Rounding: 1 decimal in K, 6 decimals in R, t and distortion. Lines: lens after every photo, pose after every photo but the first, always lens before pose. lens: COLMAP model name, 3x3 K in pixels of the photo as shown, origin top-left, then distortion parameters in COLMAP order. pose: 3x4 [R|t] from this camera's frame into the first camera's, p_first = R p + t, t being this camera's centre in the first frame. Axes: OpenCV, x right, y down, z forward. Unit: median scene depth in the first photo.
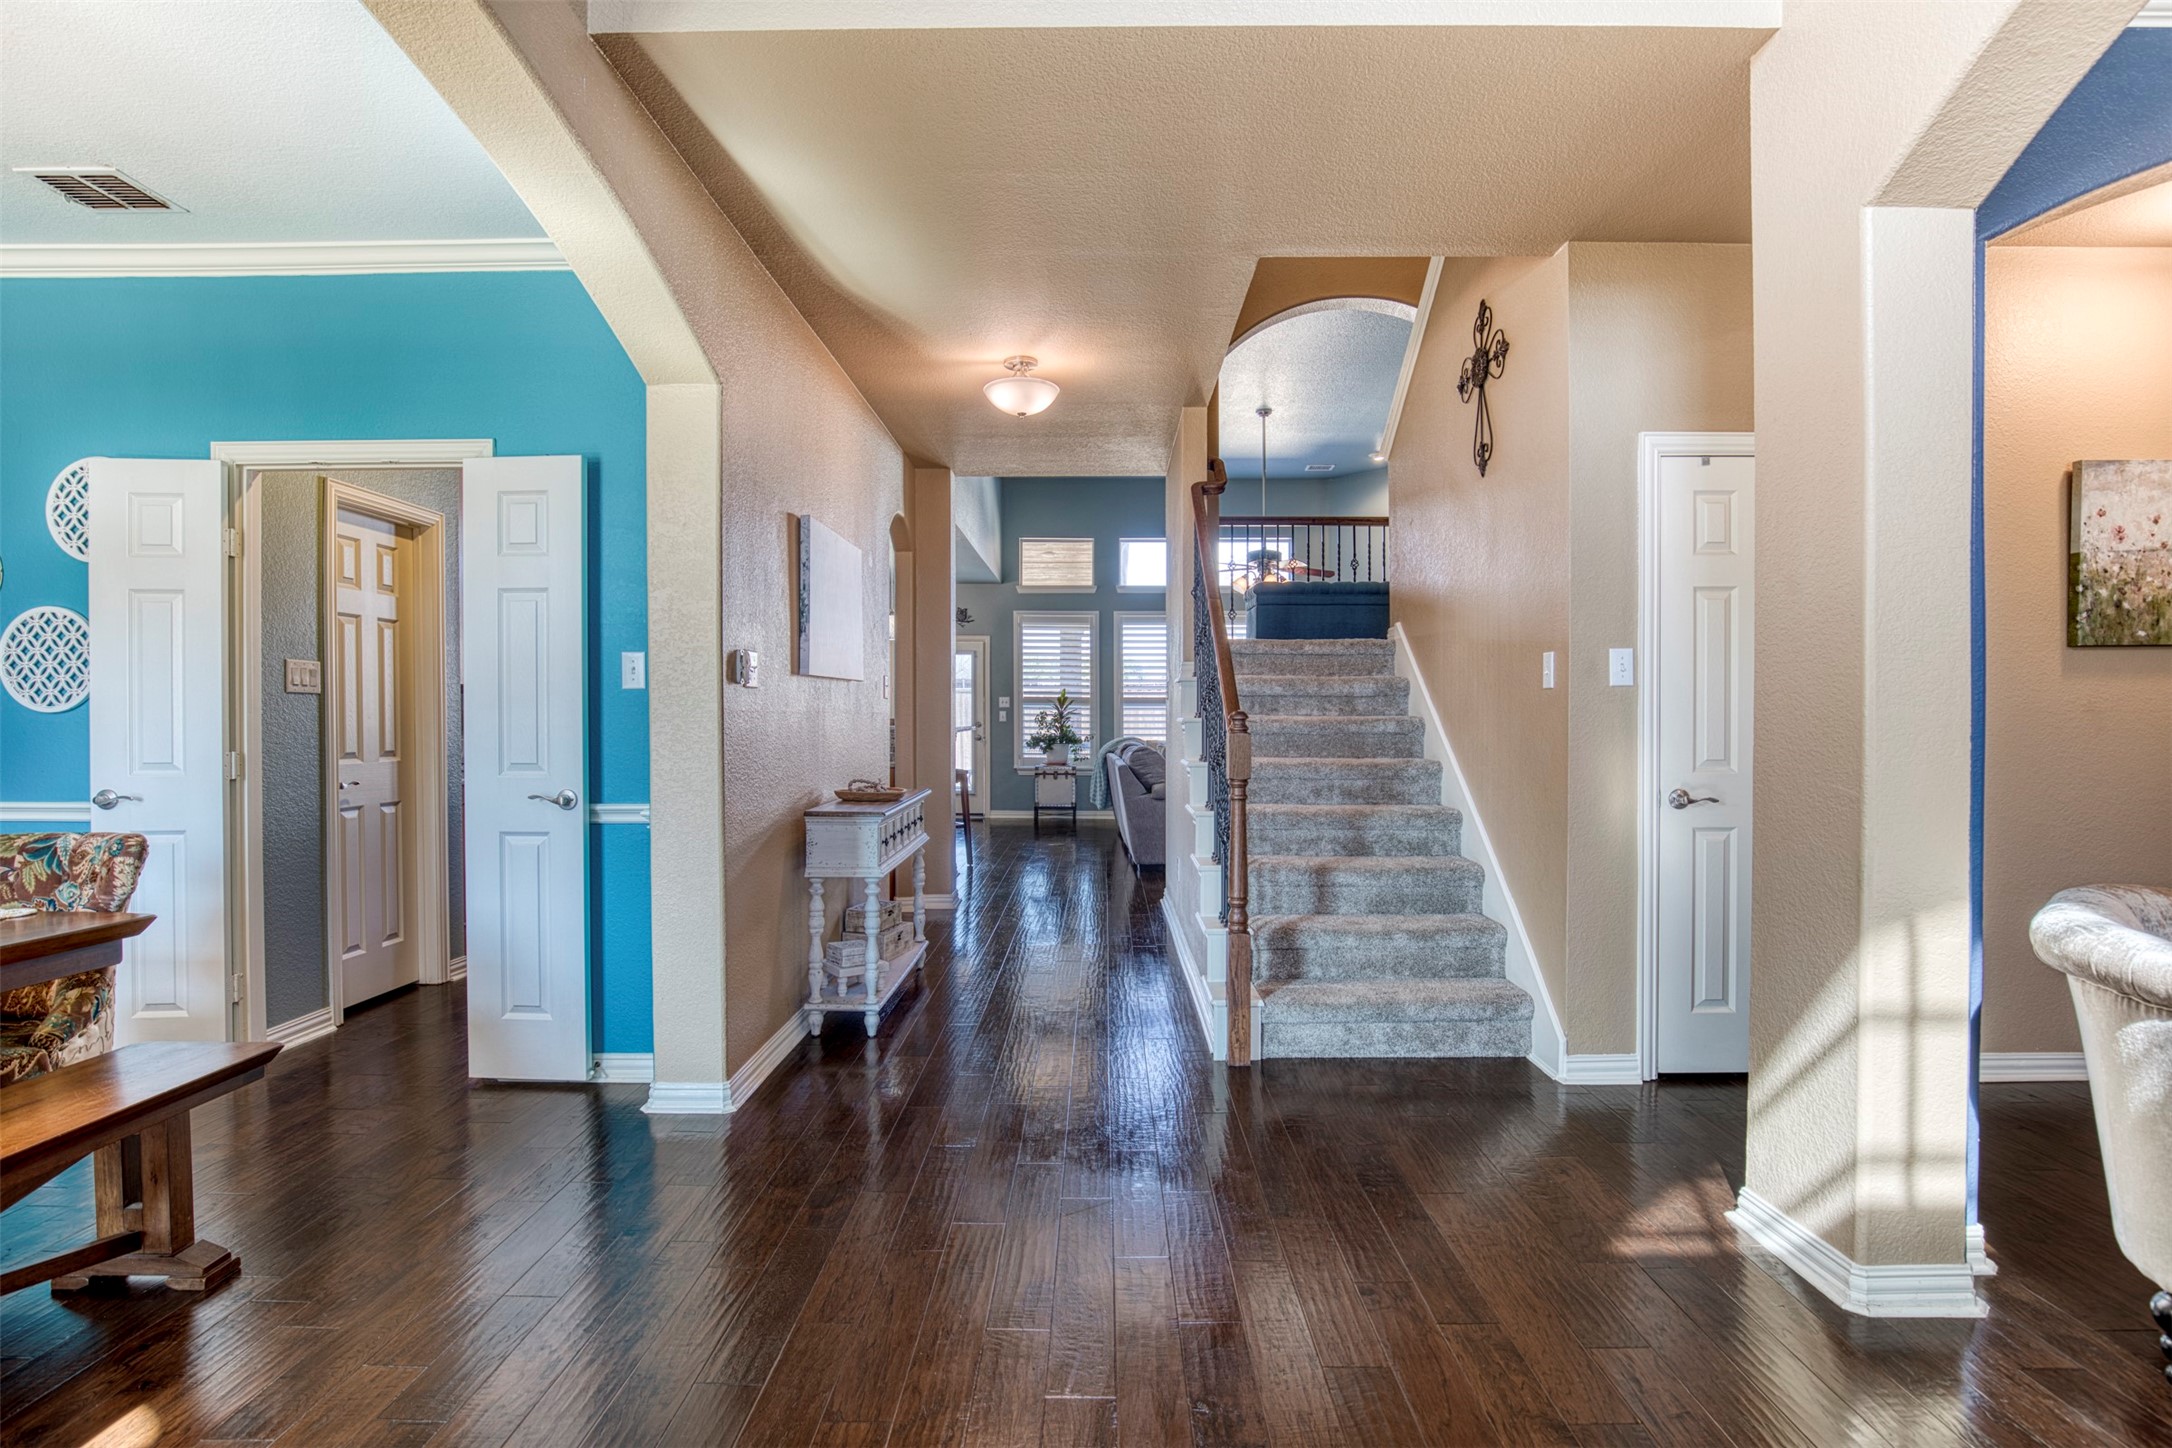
lens RADIAL K [[1091.0, 0, 1086.0], [0, 1091.0, 724.0], [0, 0, 1]] dist [-0.020609, 0.000098]
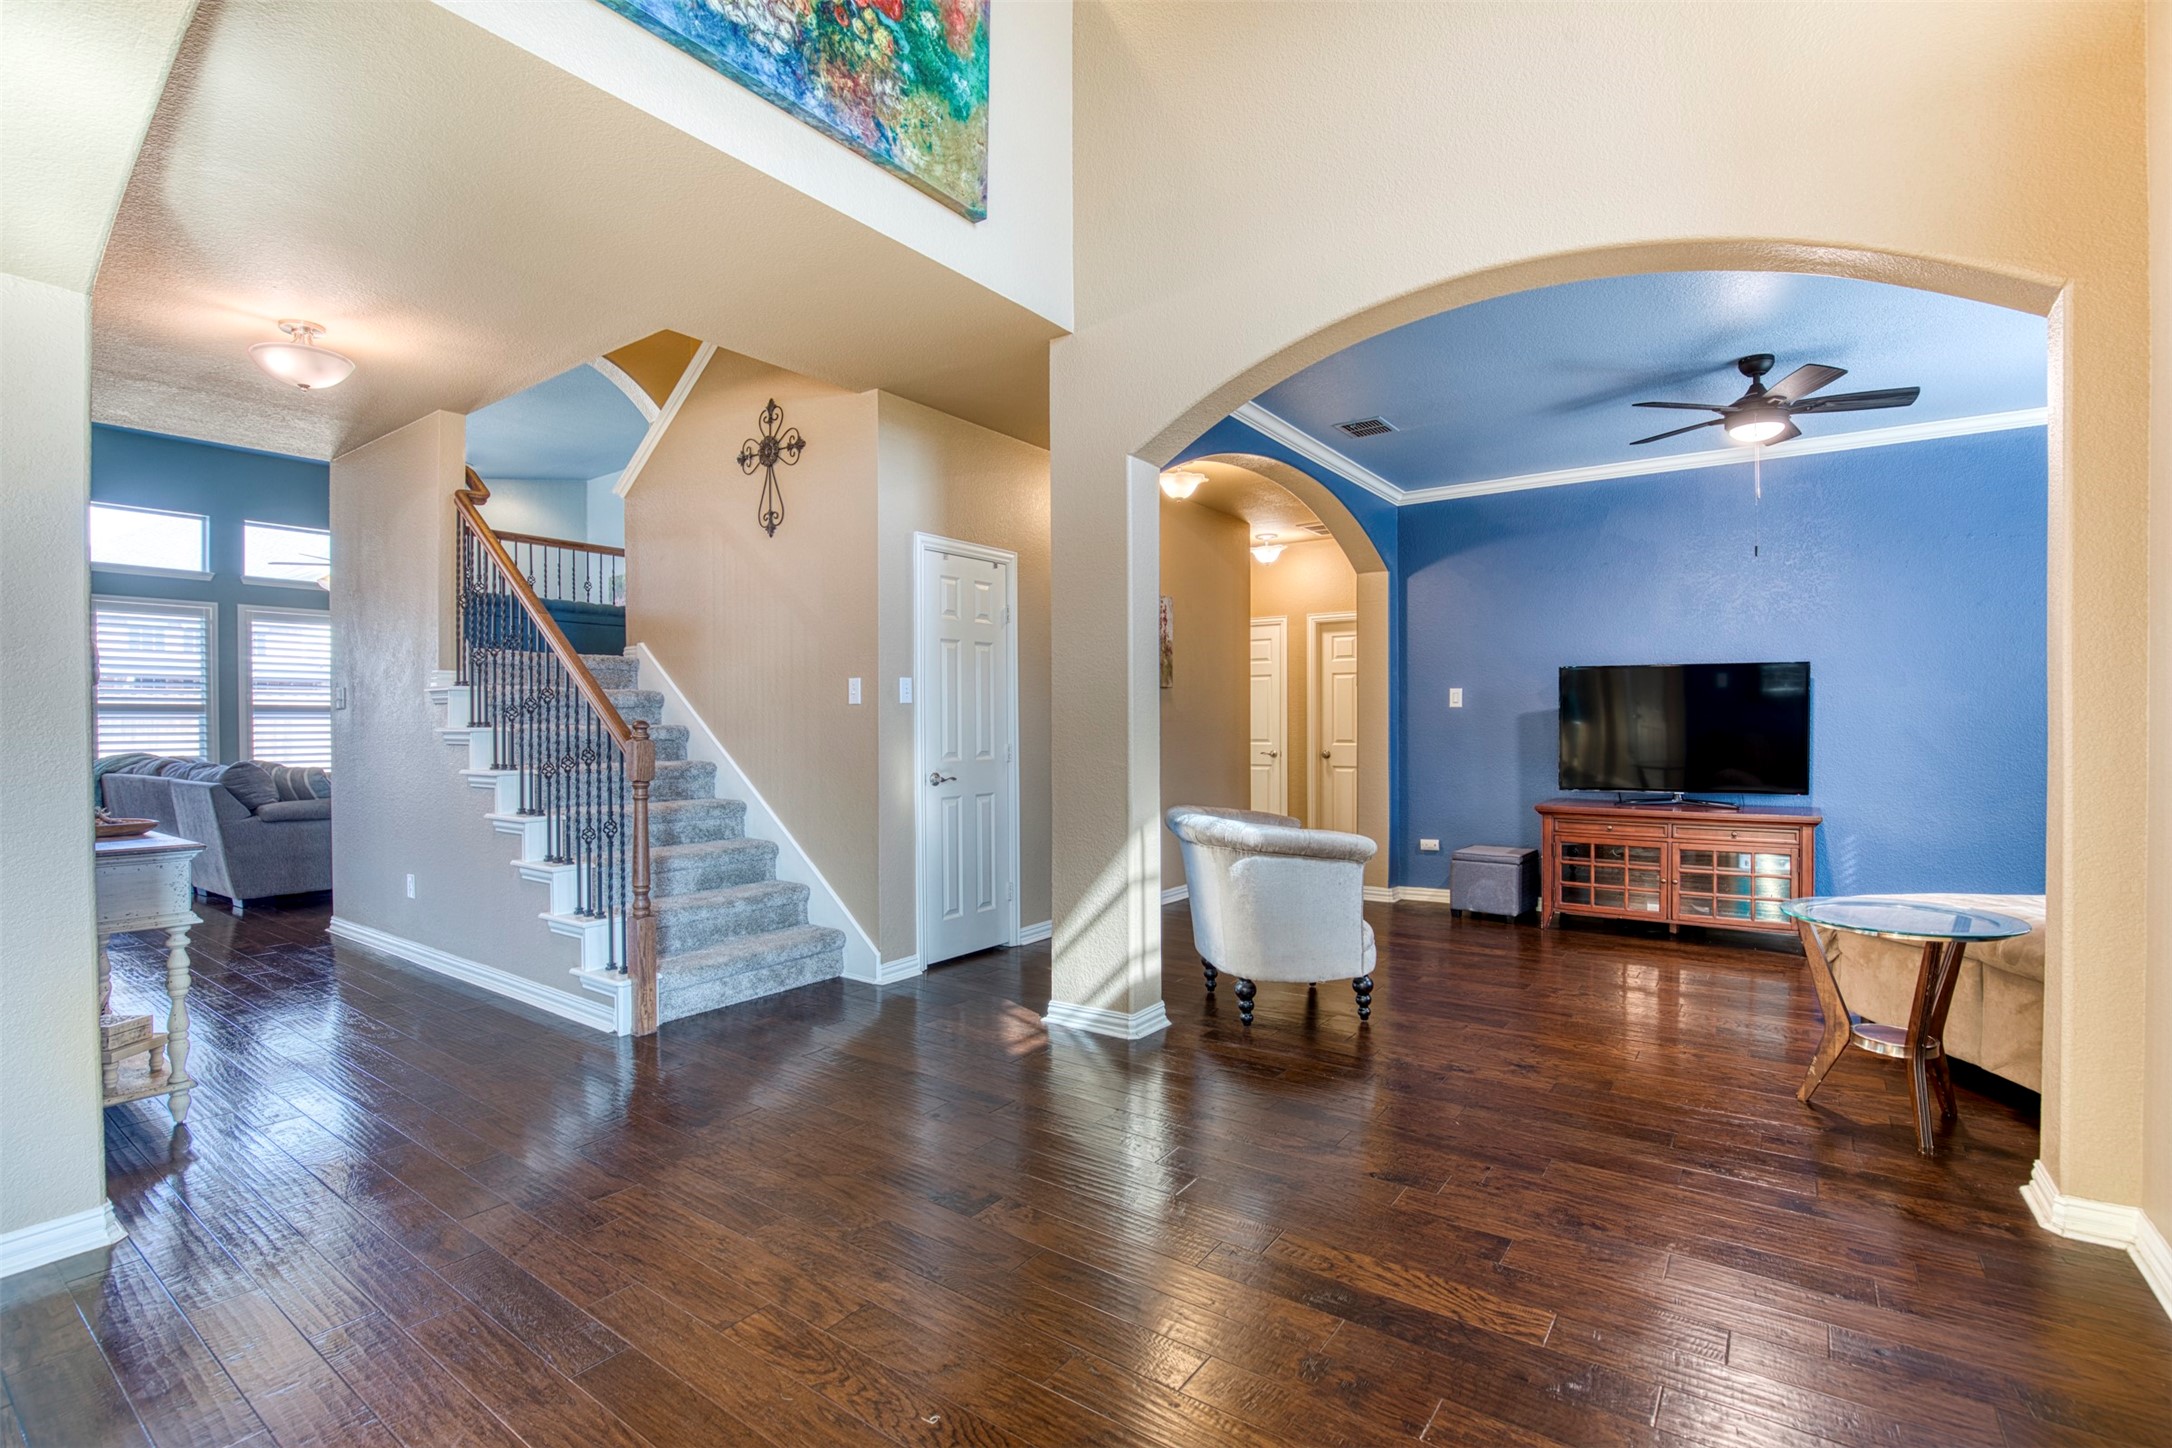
lens RADIAL K [[1002.2, 0, 1086.0], [0, 1002.2, 724.0], [0, 0, 1]] dist [-0.035531, -0.000082]
pose [[0.578196, -0.003809, 0.815889, -0.431300], [0.009738, 0.999950, -0.002232, -0.002151], [-0.815840, 0.009236, 0.578204, 0.026077]]
